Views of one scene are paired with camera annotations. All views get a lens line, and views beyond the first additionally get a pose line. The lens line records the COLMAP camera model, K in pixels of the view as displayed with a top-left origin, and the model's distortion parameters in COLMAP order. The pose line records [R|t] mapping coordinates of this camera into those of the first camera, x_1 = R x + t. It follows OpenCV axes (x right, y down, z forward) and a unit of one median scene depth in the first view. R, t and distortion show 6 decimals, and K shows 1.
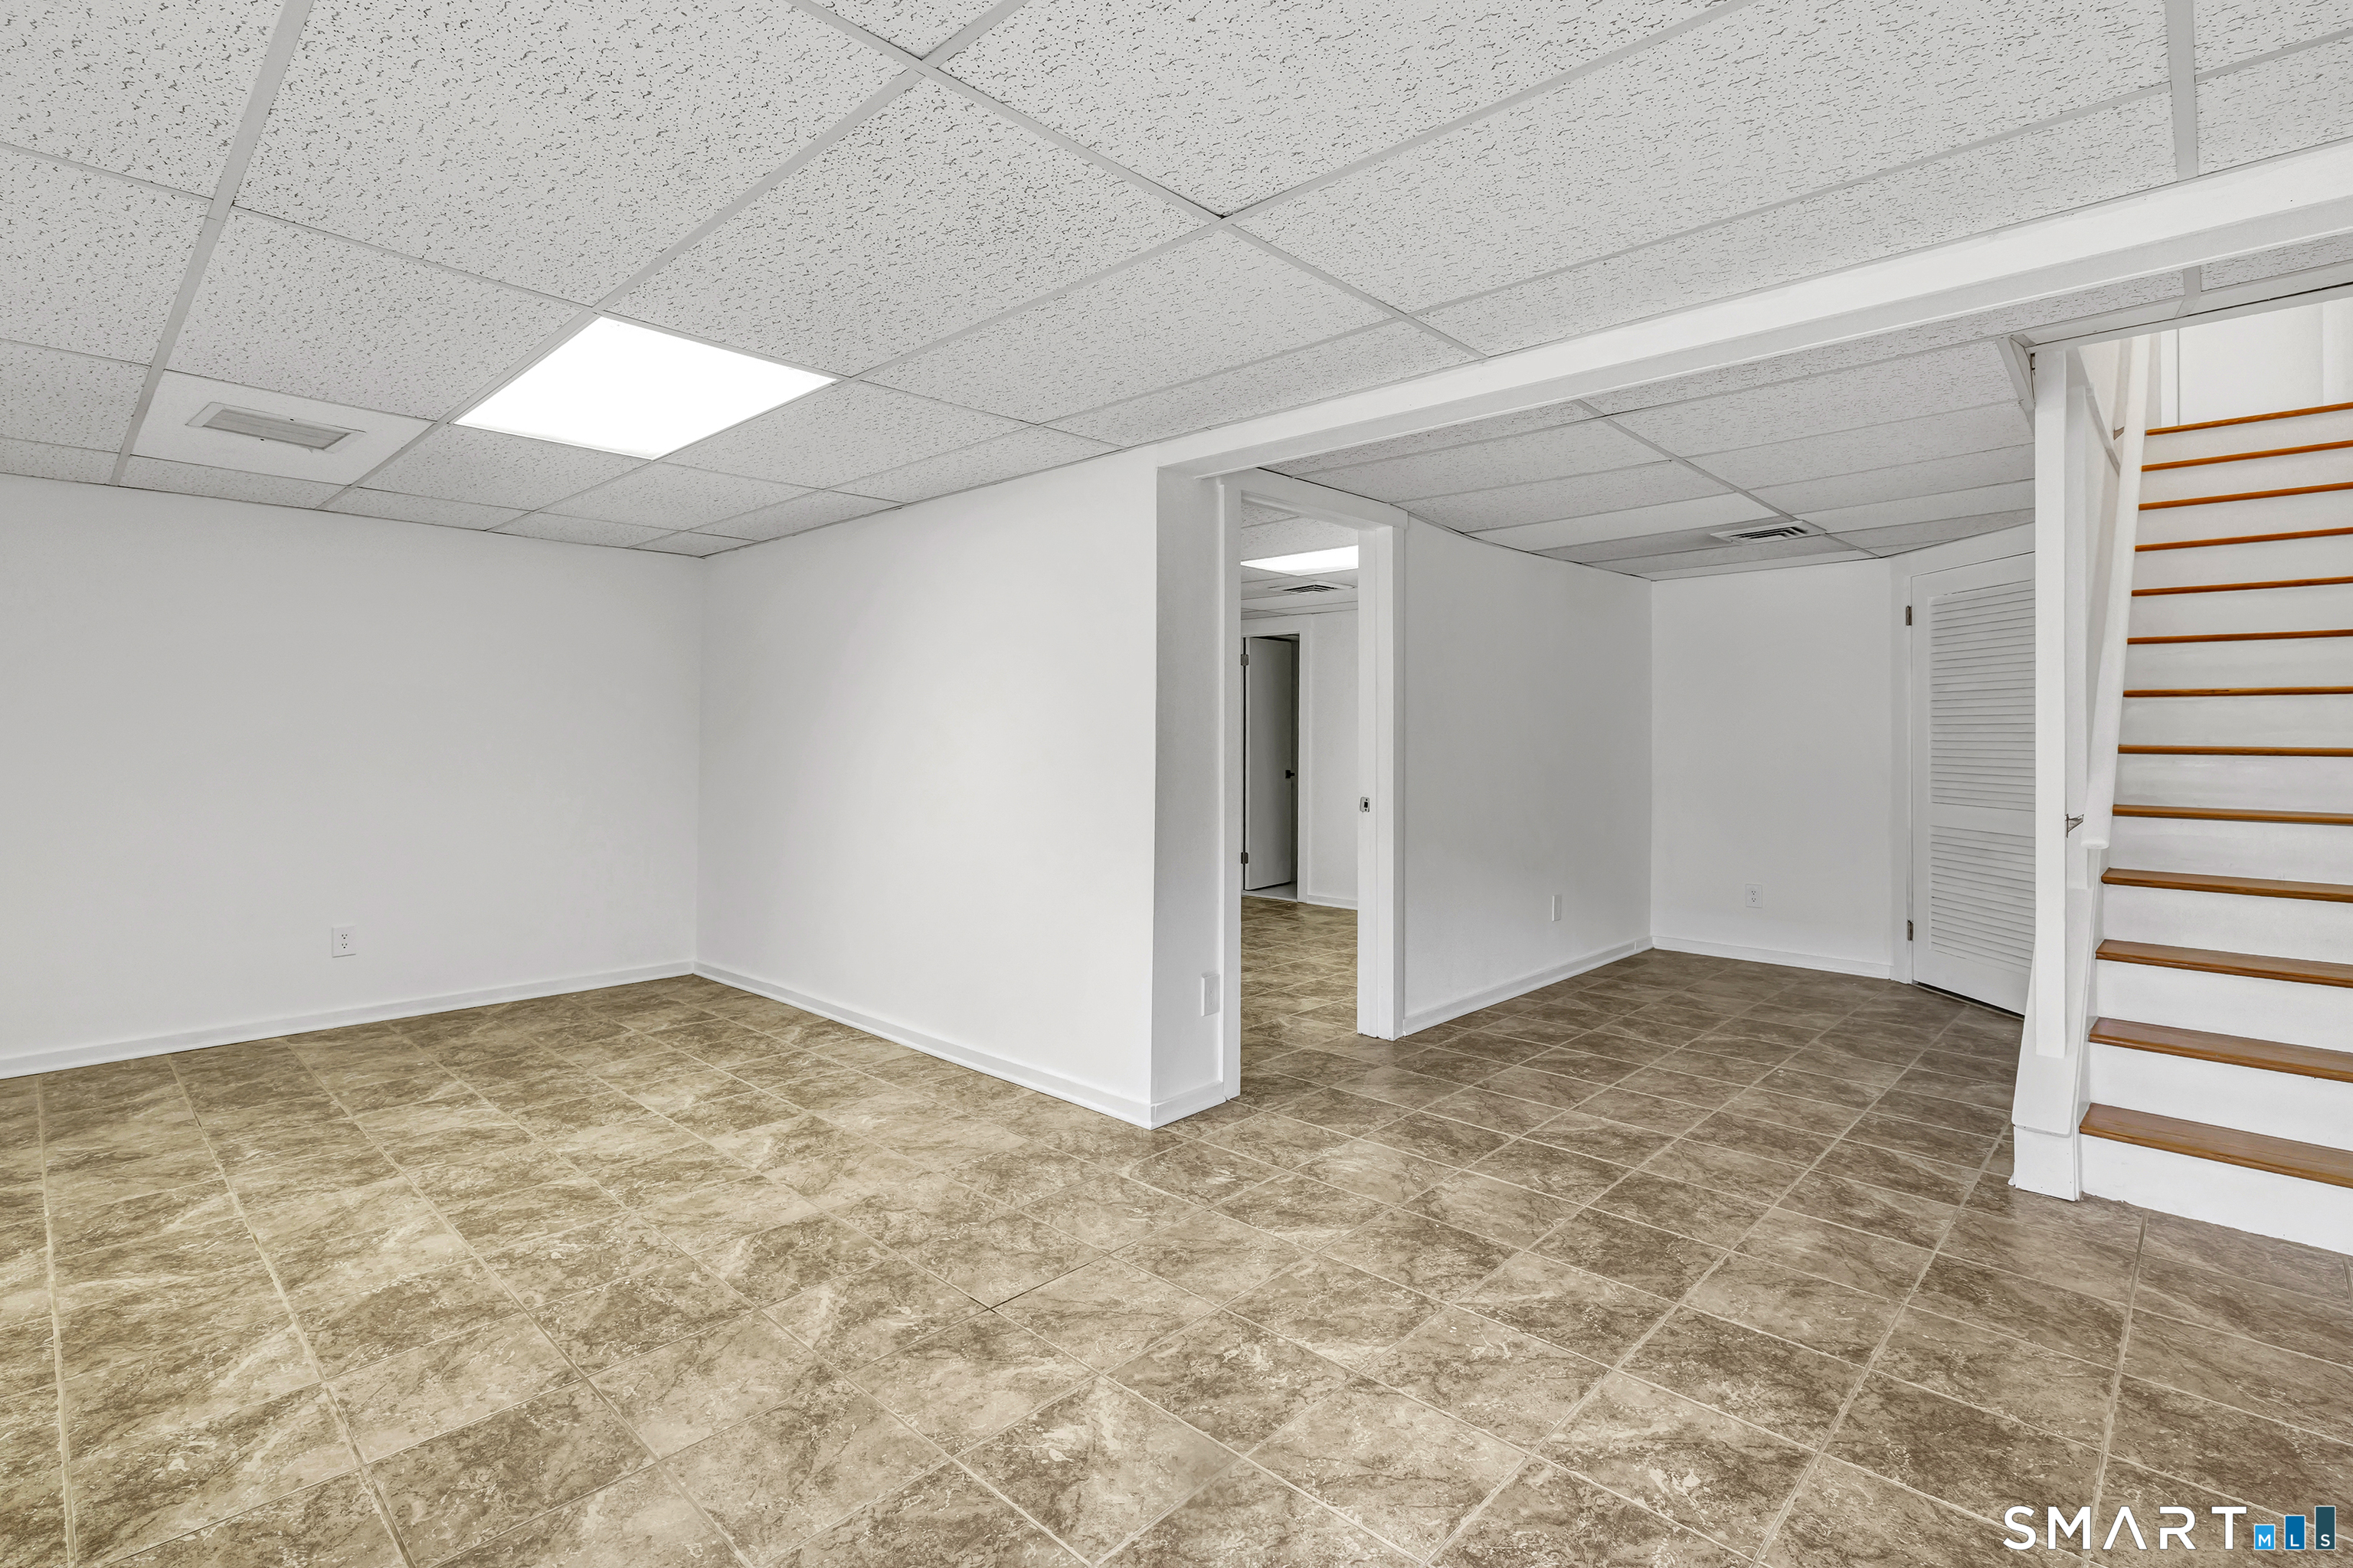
lens RADIAL K [[1078.8, 0, 1149.7], [0, 1078.8, 725.0], [0, 0, 1]] dist [-0.000207, -0.000310]
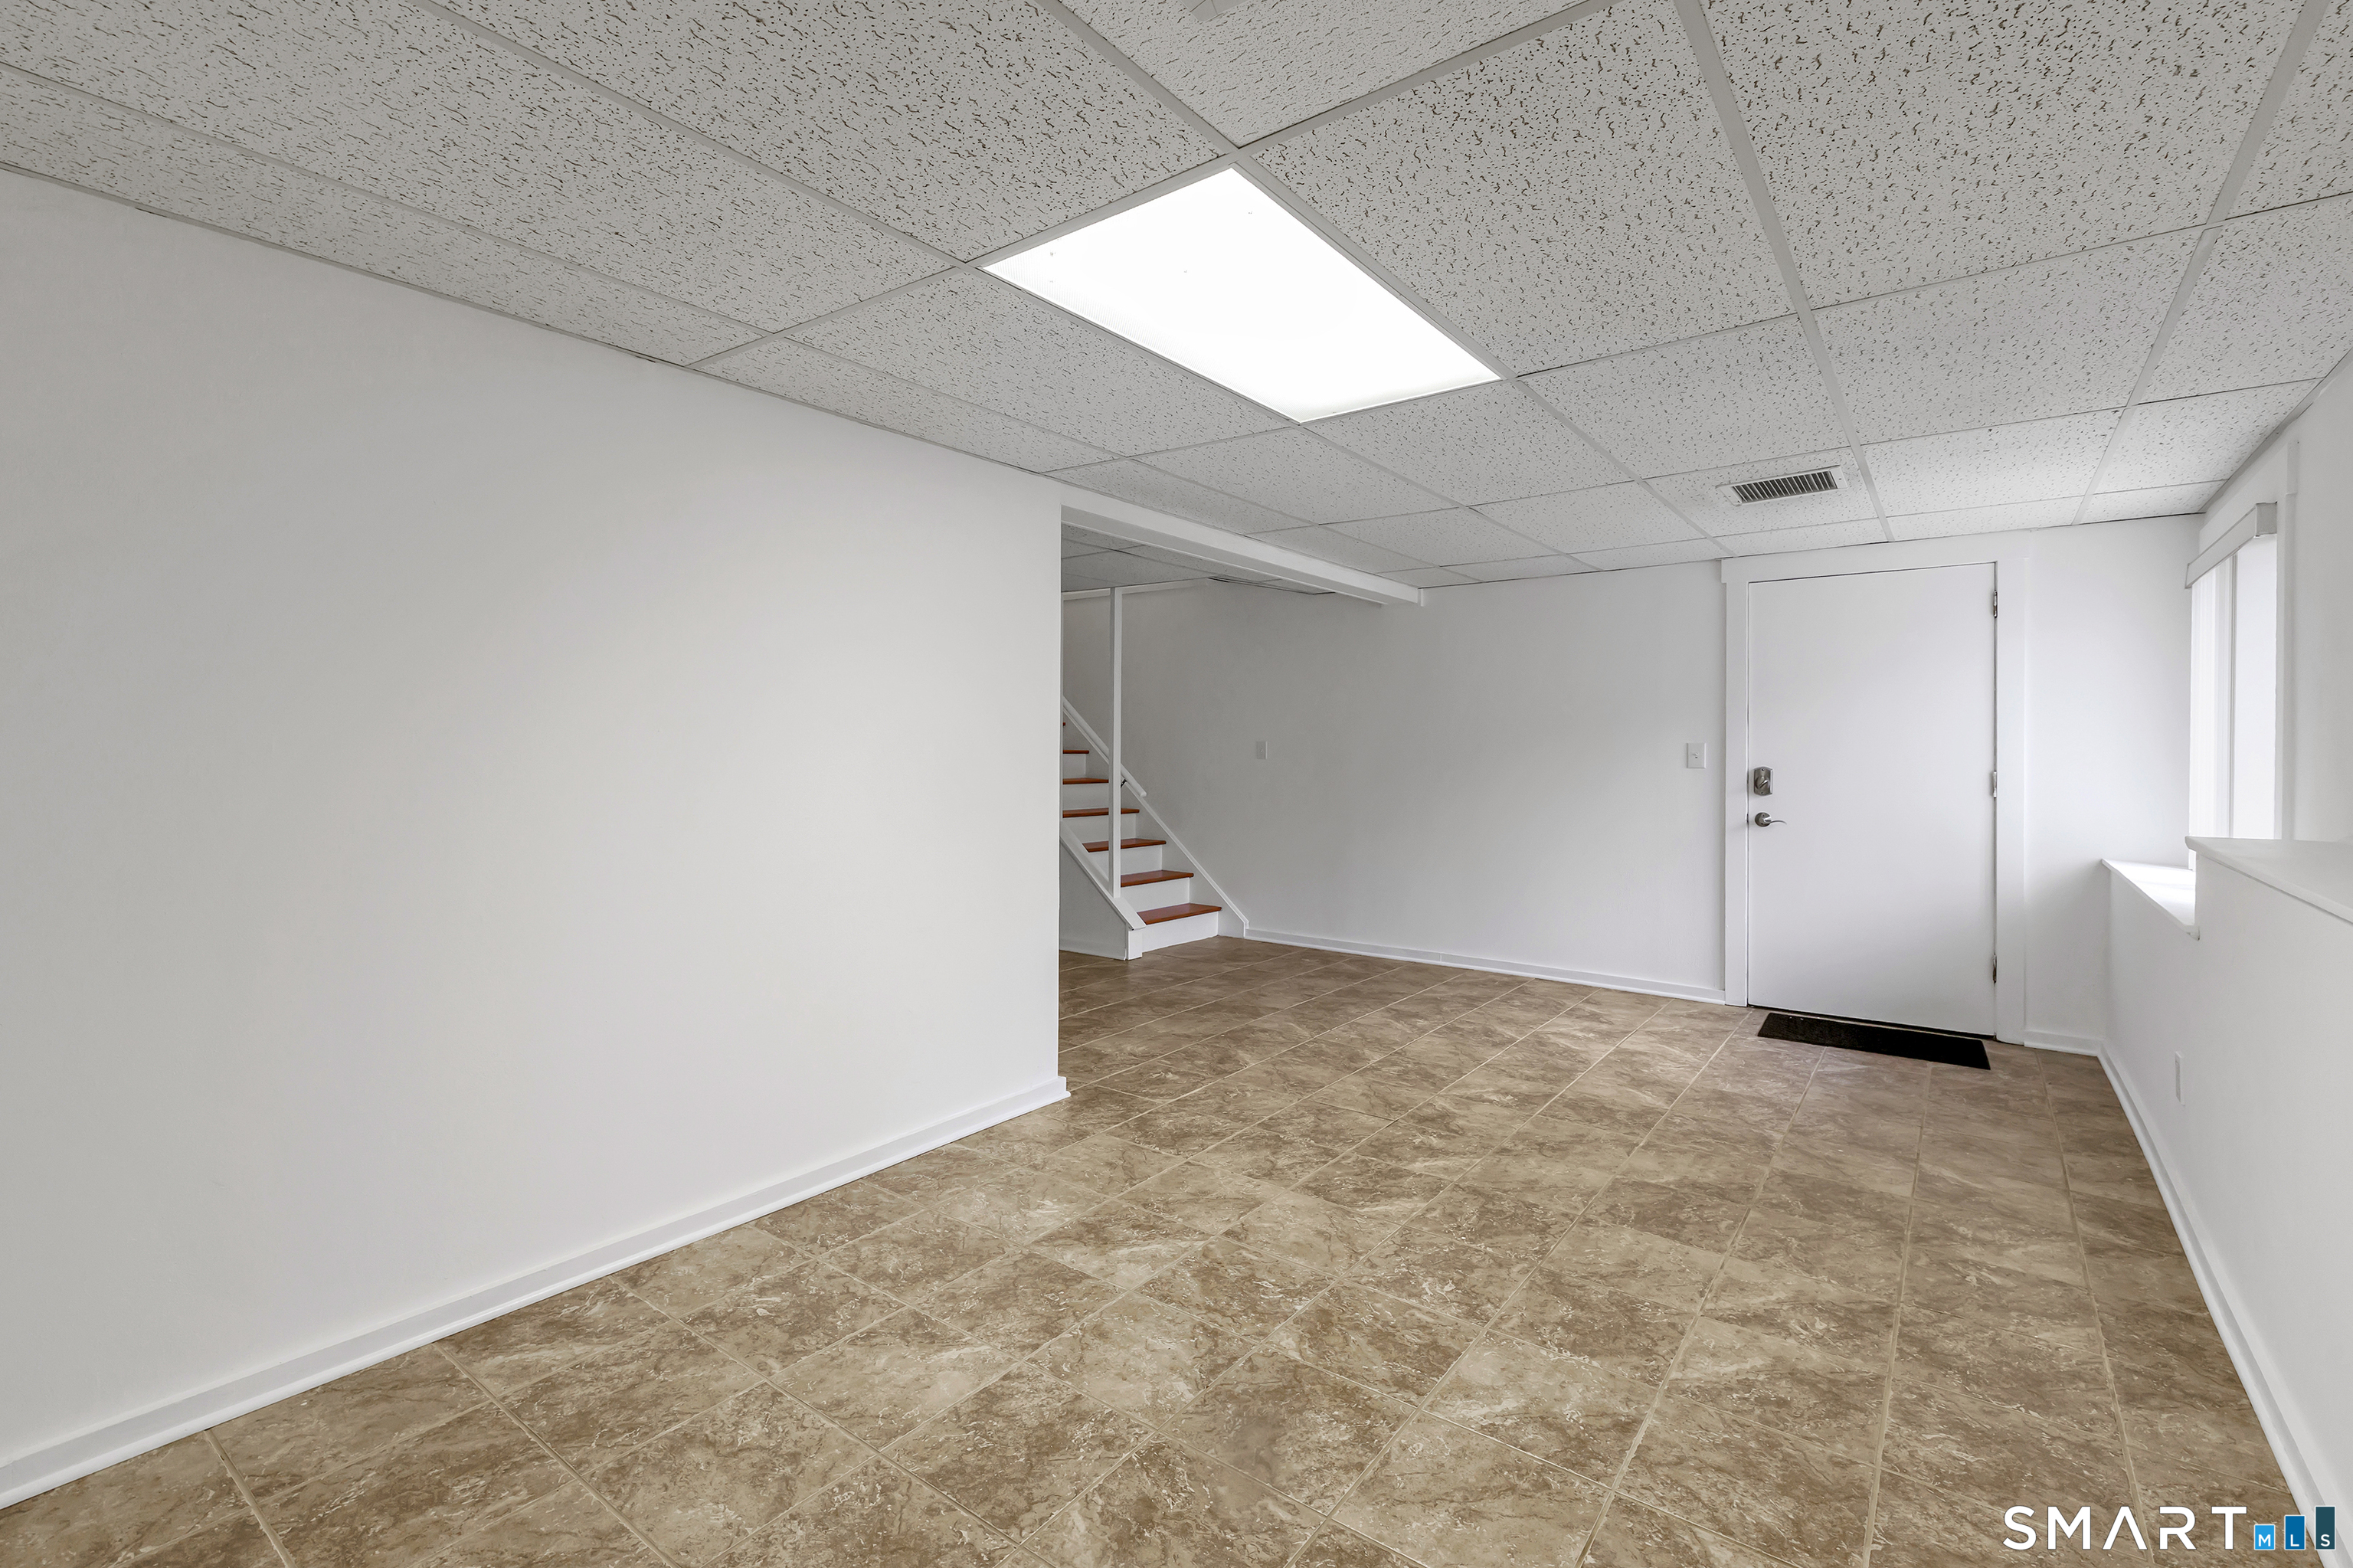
lens RADIAL K [[1078.8, 0, 1149.7], [0, 1078.8, 725.0], [0, 0, 1]] dist [-0.000207, -0.000310]
pose [[-0.109955, 0.014926, 0.993824, -1.604459], [-0.019959, 0.999652, -0.017222, 0.009630], [-0.993736, -0.021730, -0.109619, 1.489214]]
